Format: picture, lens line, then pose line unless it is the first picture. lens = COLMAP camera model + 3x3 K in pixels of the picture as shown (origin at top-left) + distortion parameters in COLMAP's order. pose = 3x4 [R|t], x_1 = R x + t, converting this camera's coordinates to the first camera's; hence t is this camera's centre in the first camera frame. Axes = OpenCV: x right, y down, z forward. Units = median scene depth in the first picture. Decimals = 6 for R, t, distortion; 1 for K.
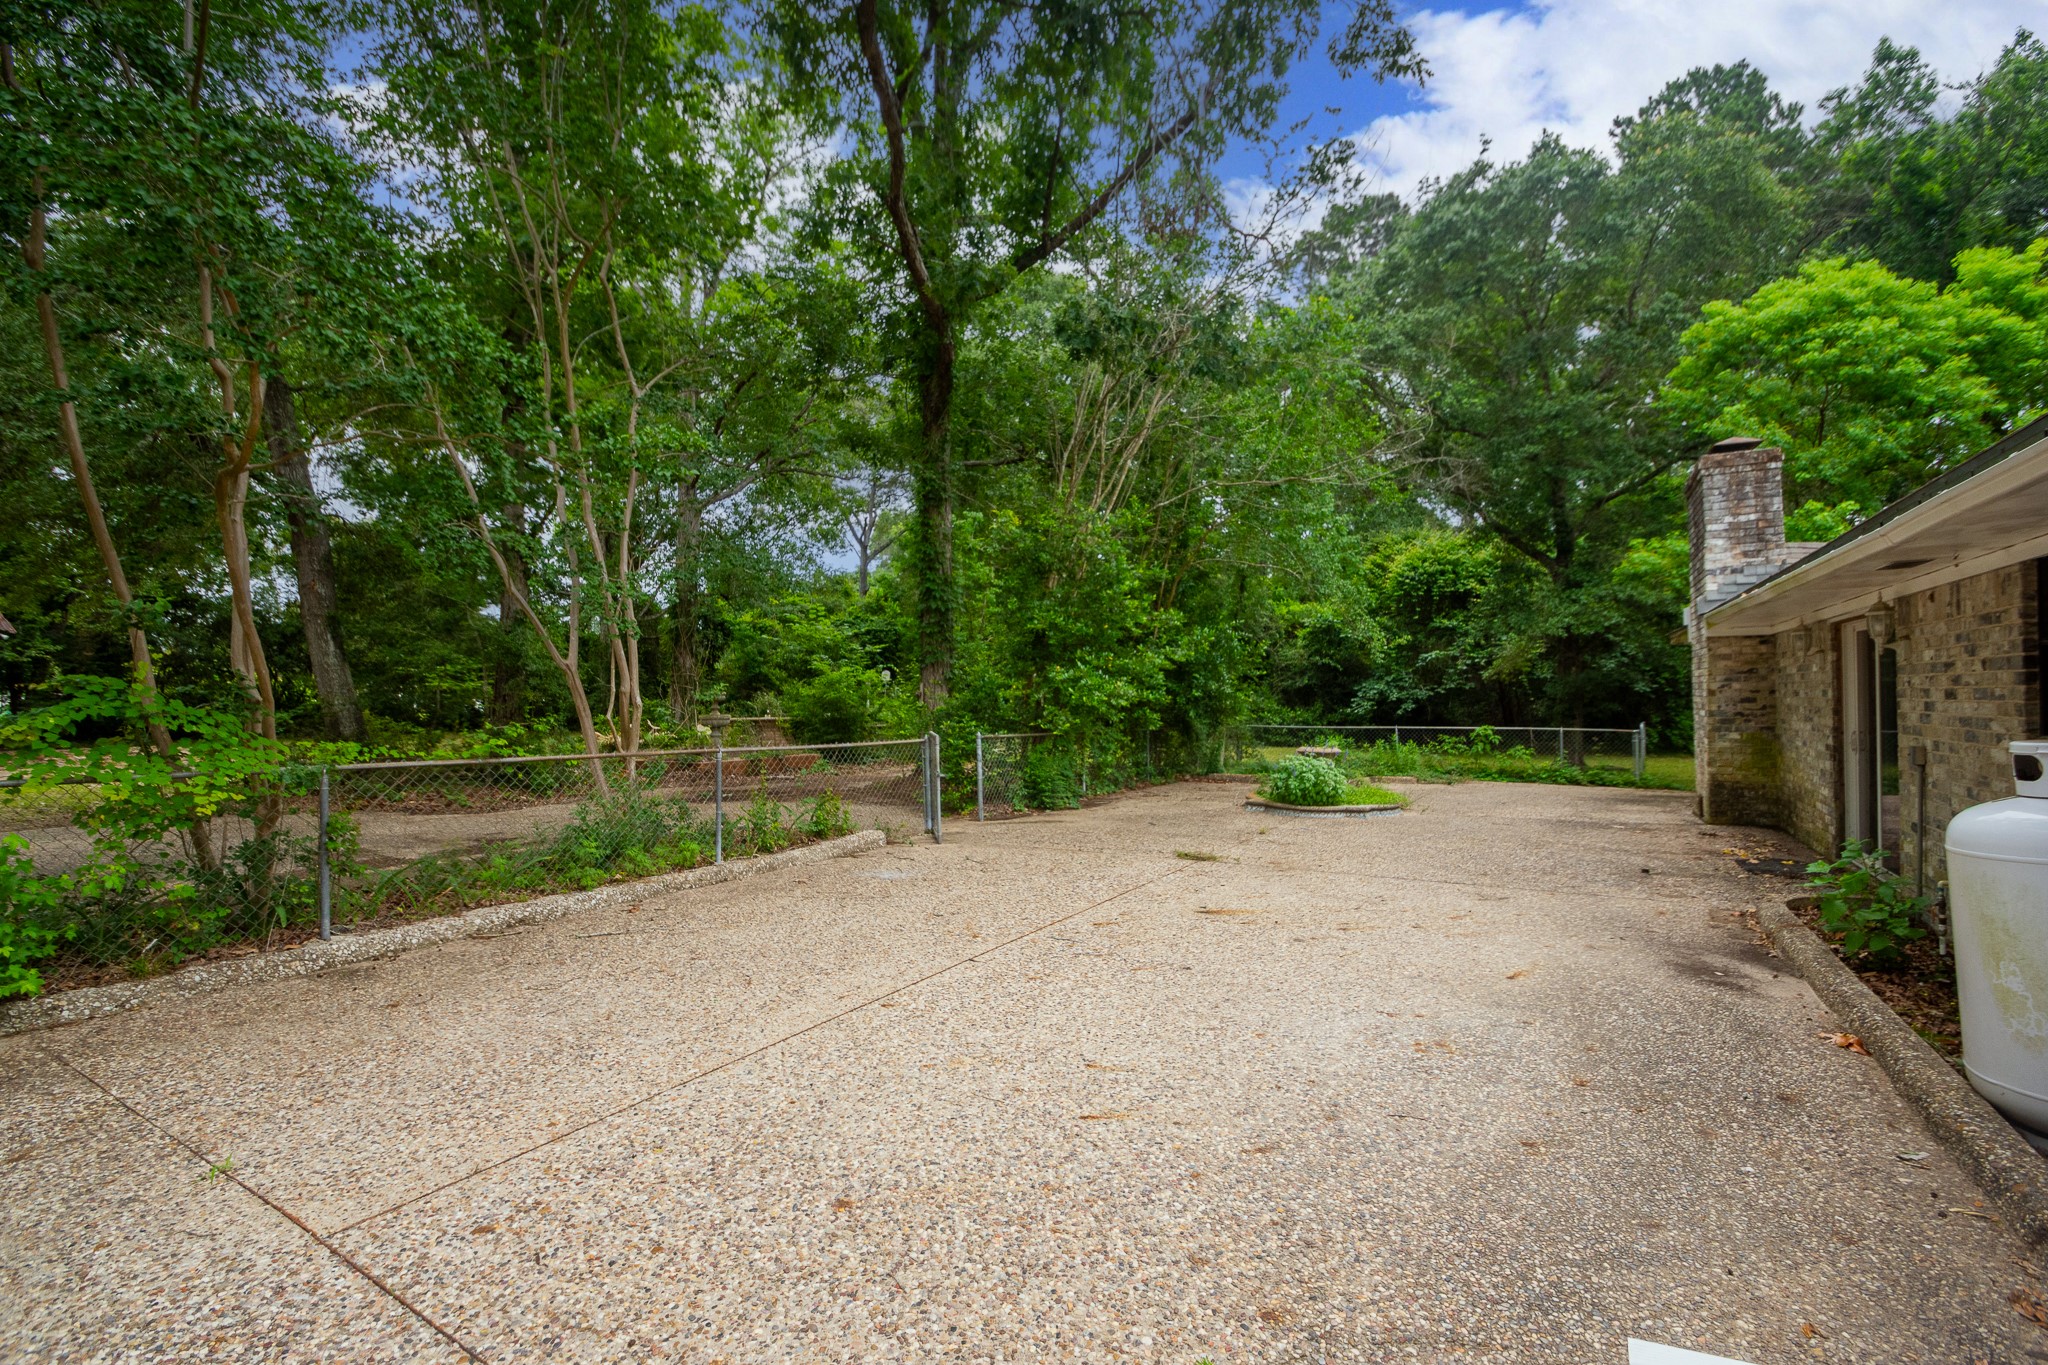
lens RADIAL K [[904.9, 0, 1027.4], [0, 904.9, 700.0], [0, 0, 1]] dist [-0.001189, -0.005557]
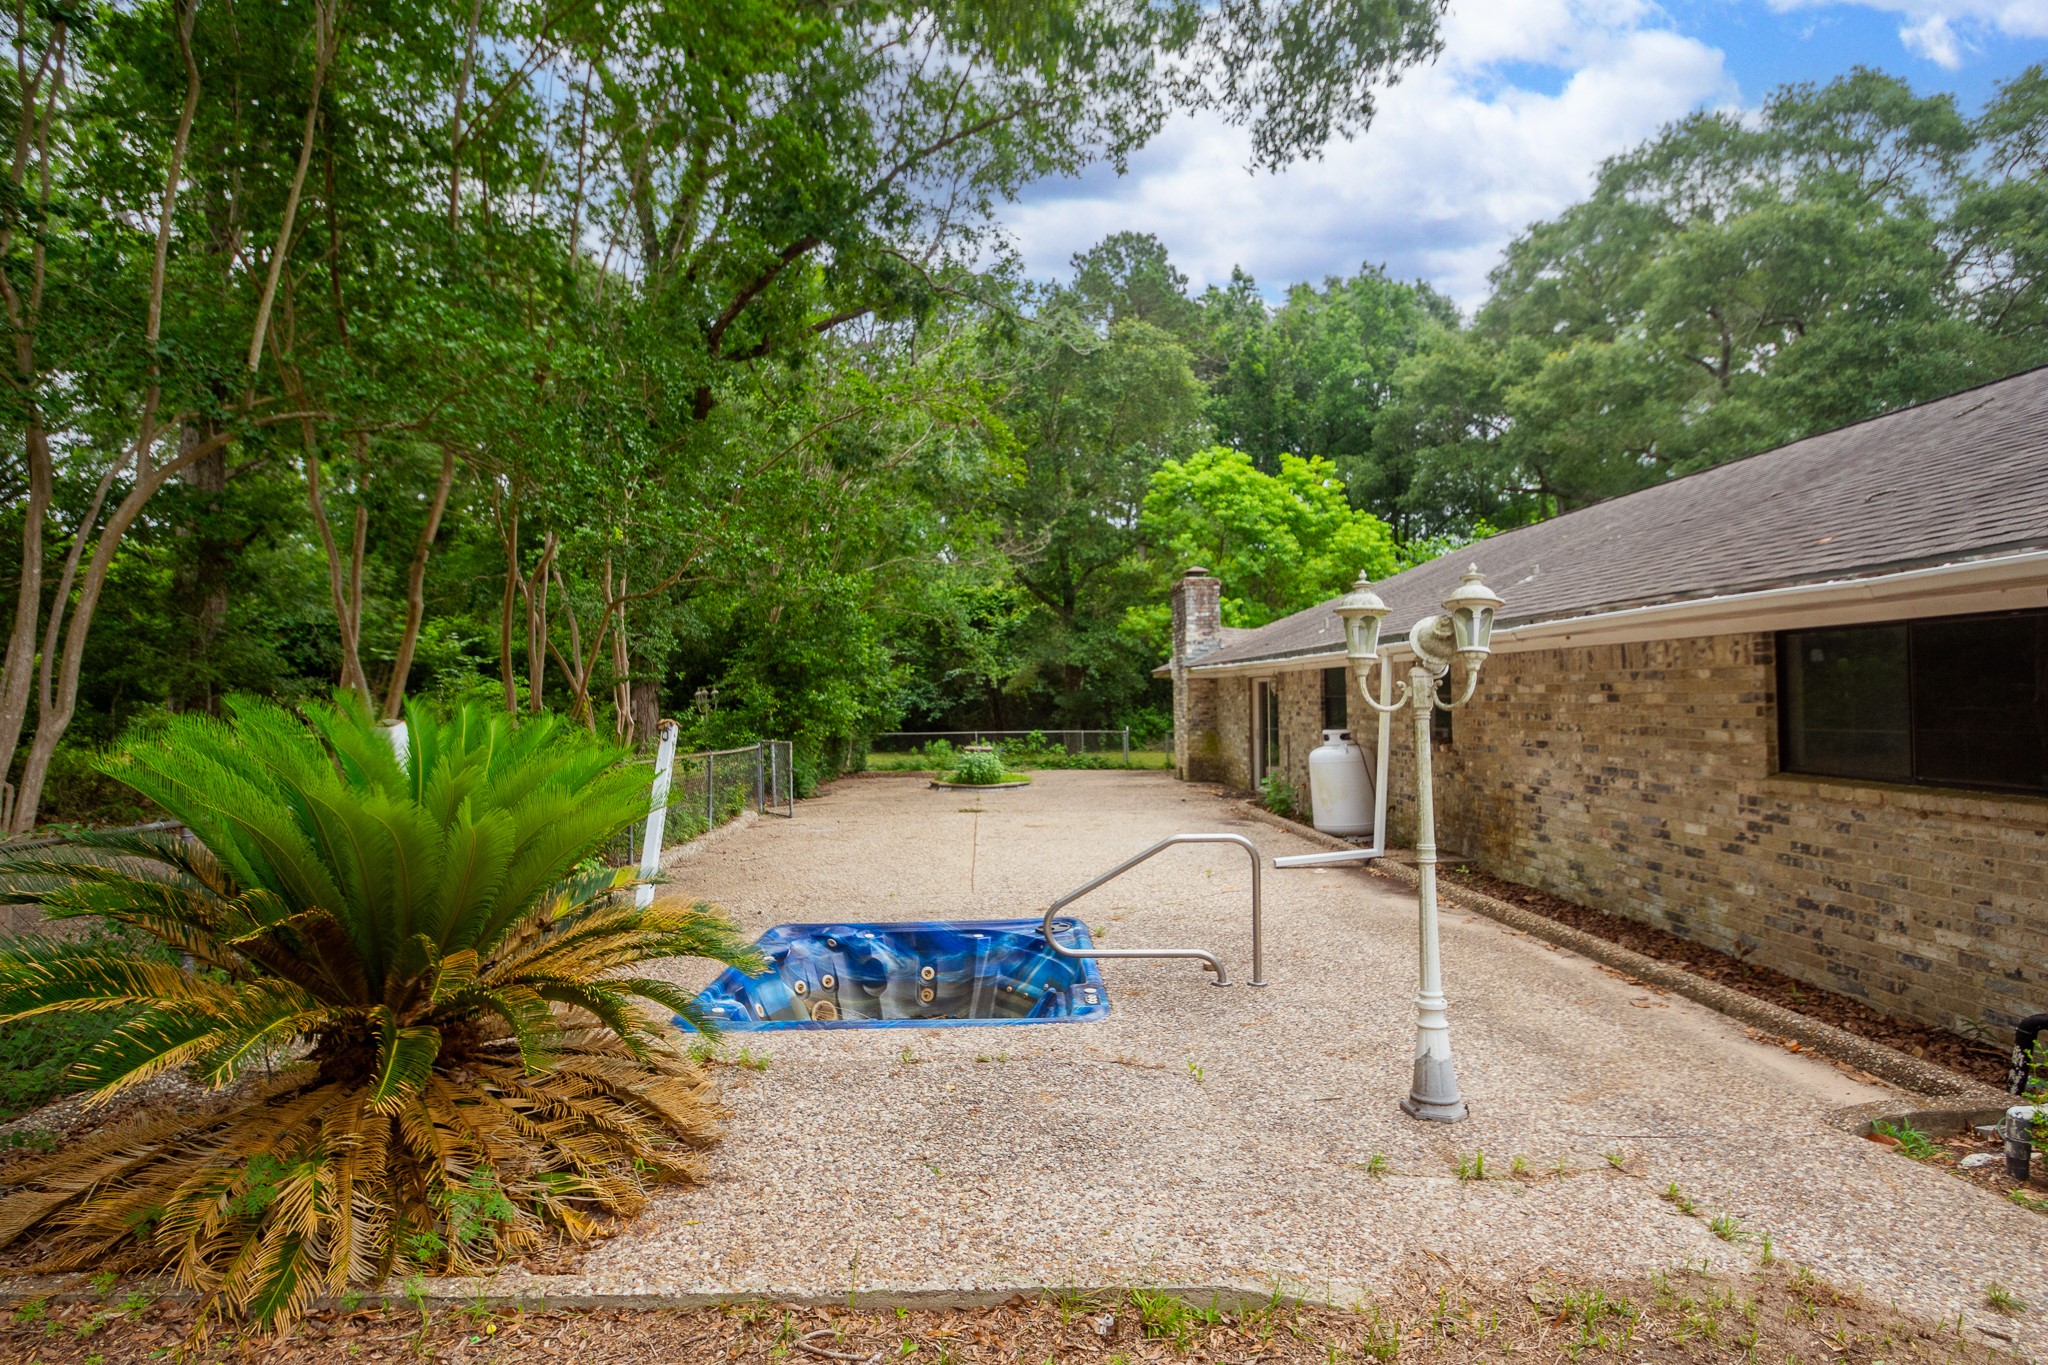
lens RADIAL K [[987.4, 0, 1024.0], [0, 987.4, 682.5], [0, 0, 1]] dist [-0.002511, -0.000729]
pose [[0.842860, 0.010143, 0.538037, -0.426901], [0.002863, 0.999724, -0.023331, -0.012215], [-0.538125, 0.021205, 0.842598, -0.354746]]
